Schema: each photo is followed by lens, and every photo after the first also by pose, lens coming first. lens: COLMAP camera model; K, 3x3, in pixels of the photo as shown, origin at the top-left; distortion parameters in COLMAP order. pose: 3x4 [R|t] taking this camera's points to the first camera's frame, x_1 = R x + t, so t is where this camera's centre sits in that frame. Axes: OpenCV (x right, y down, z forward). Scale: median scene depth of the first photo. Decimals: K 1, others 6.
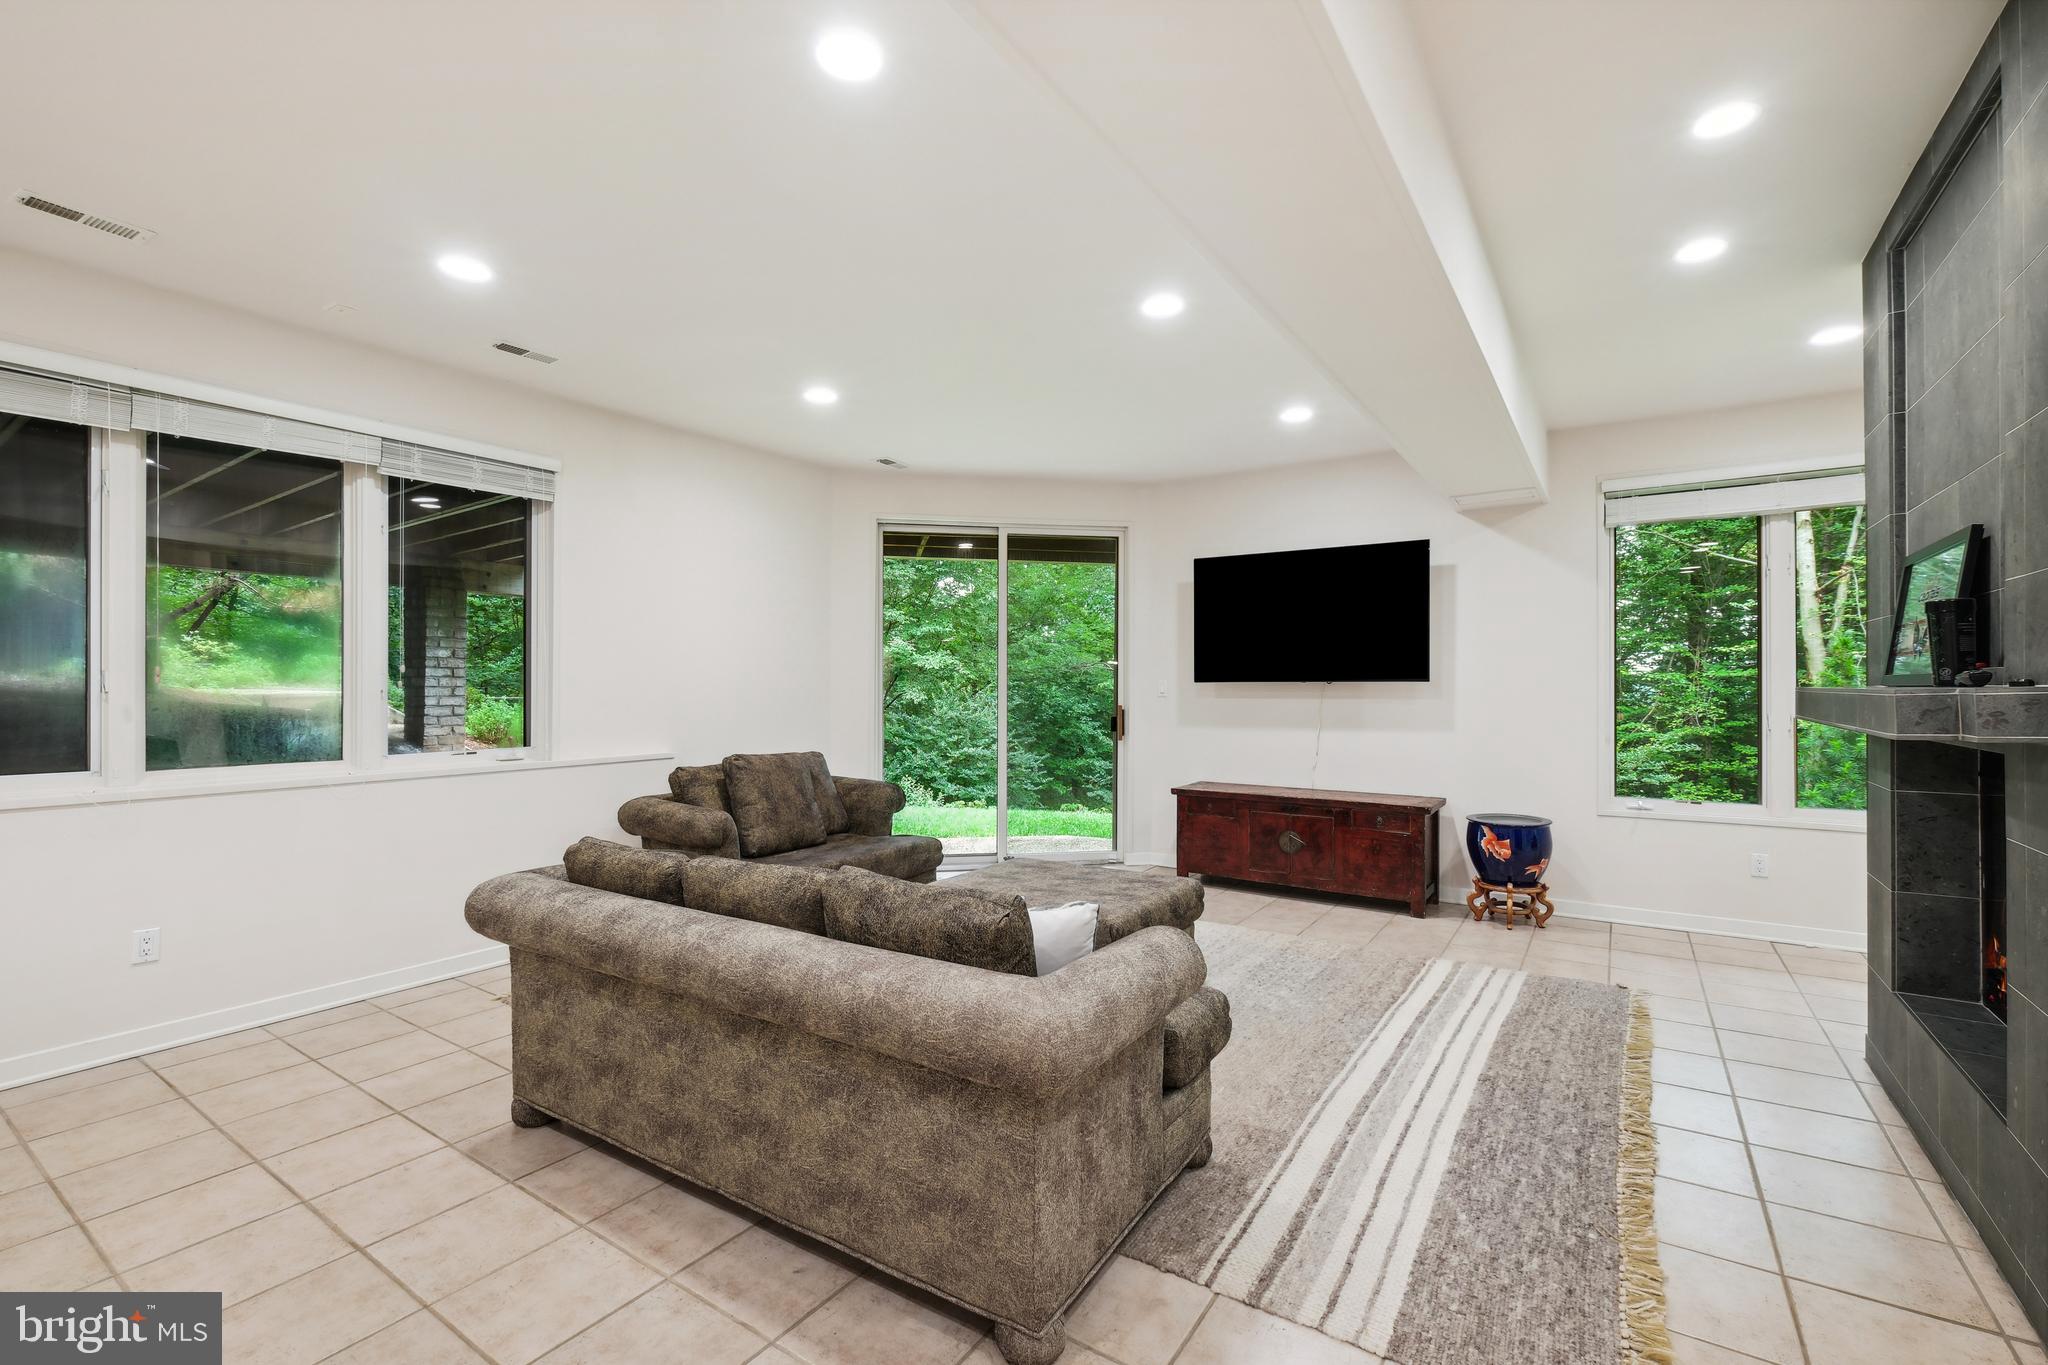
lens RADIAL K [[894.2, 0, 1017.9], [0, 894.2, 692.8], [0, 0, 1]] dist [-0.000878, -0.000059]
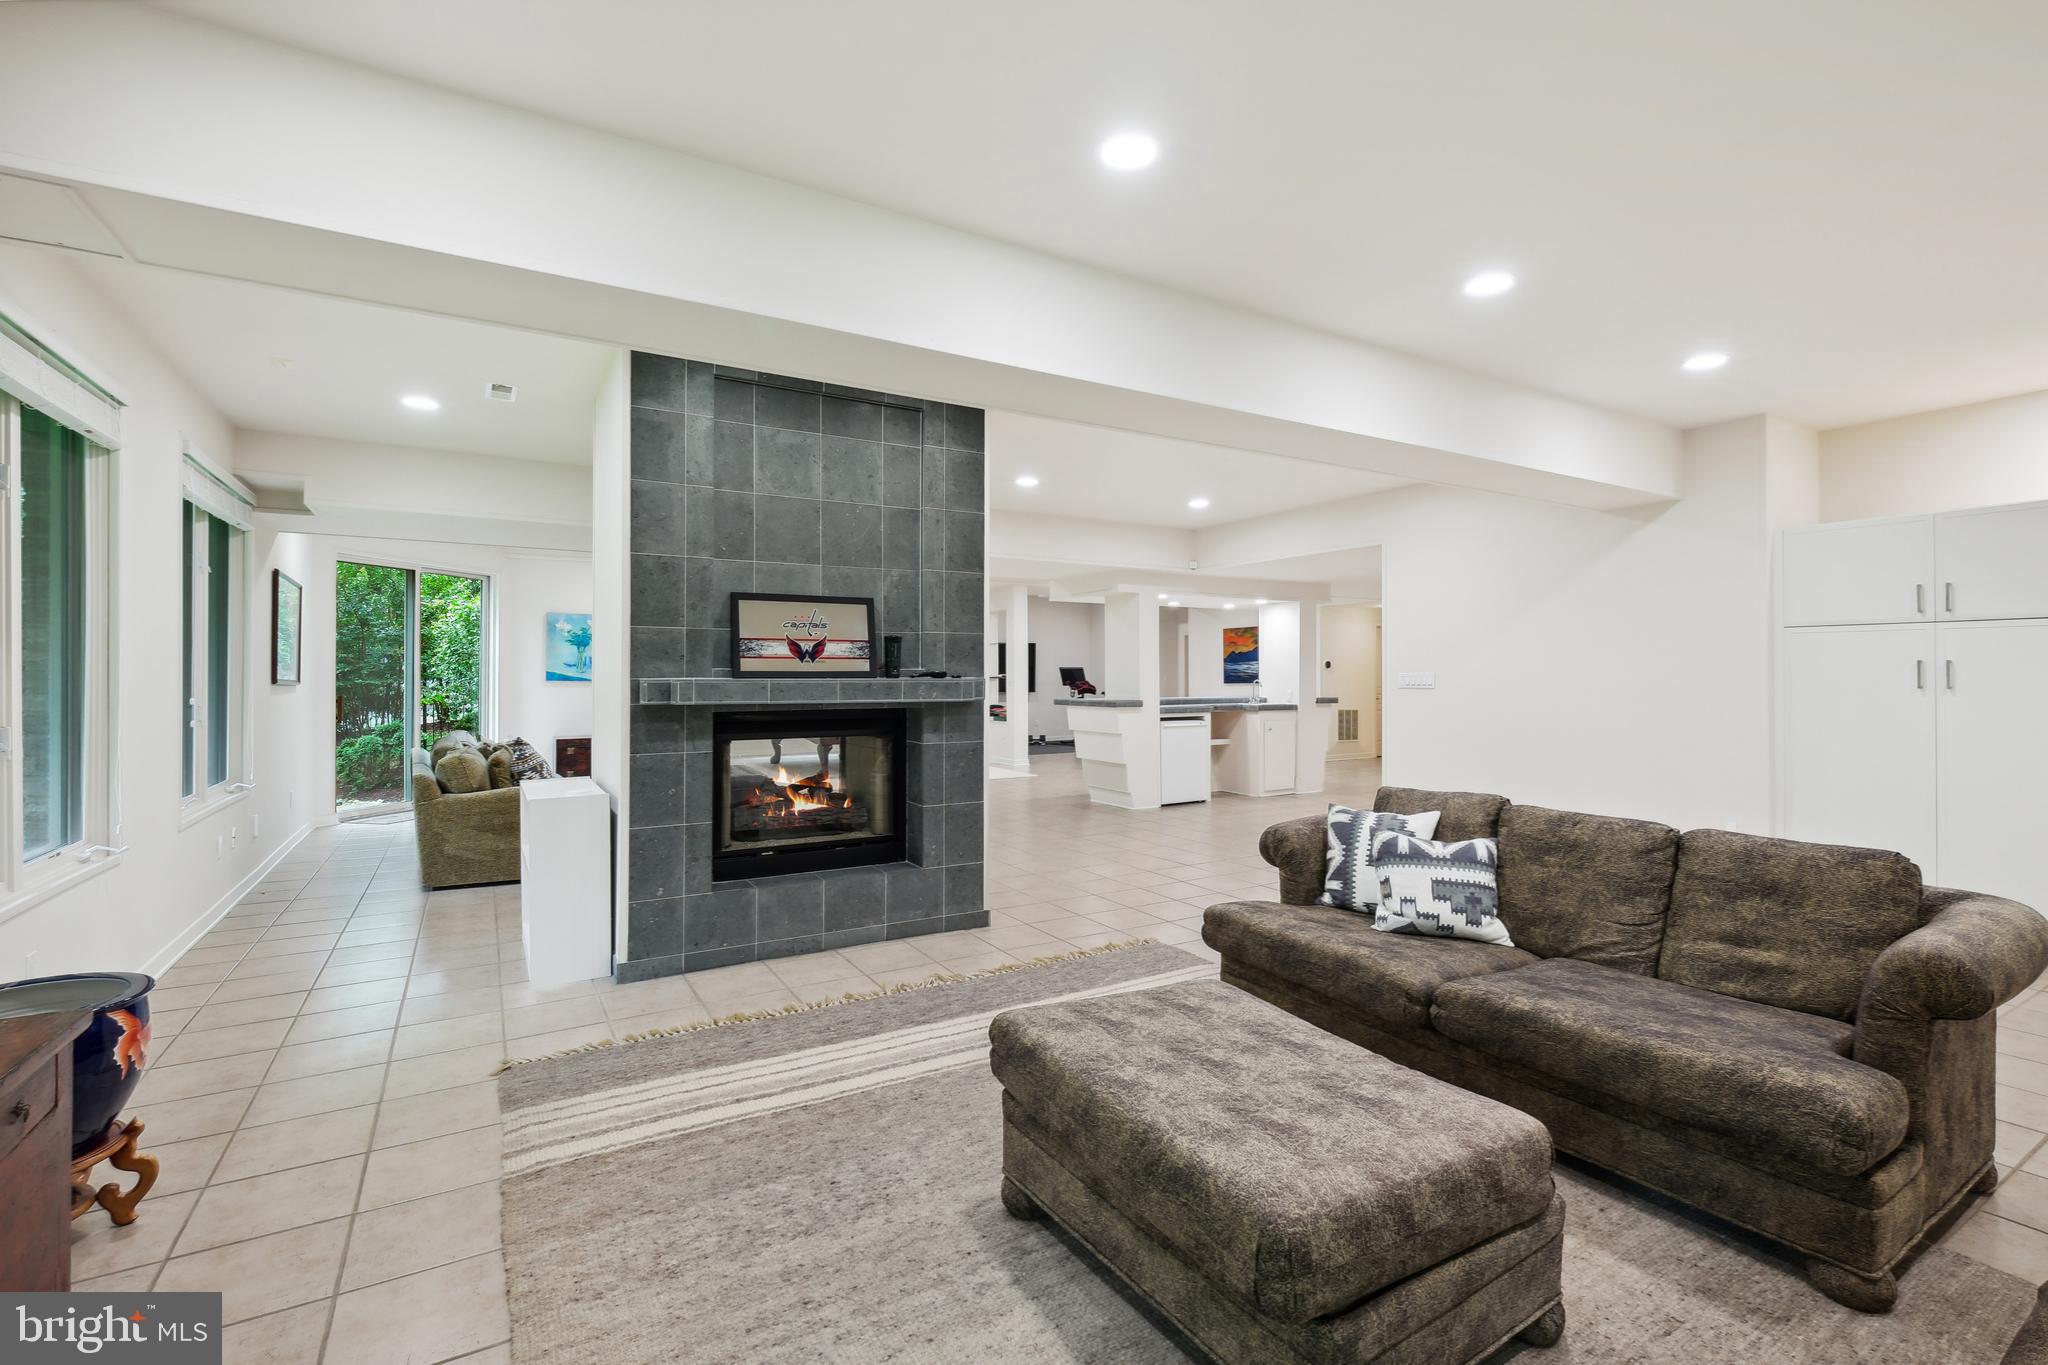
lens RADIAL K [[907.9, 0, 1024.0], [0, 907.9, 682.5], [0, 0, 1]] dist [-0.001467, -0.000199]
pose [[-0.910657, -0.000185, 0.413163, -0.052071], [0.002283, 0.999982, 0.005480, -0.005006], [-0.413156, 0.005934, -0.910641, 1.547645]]
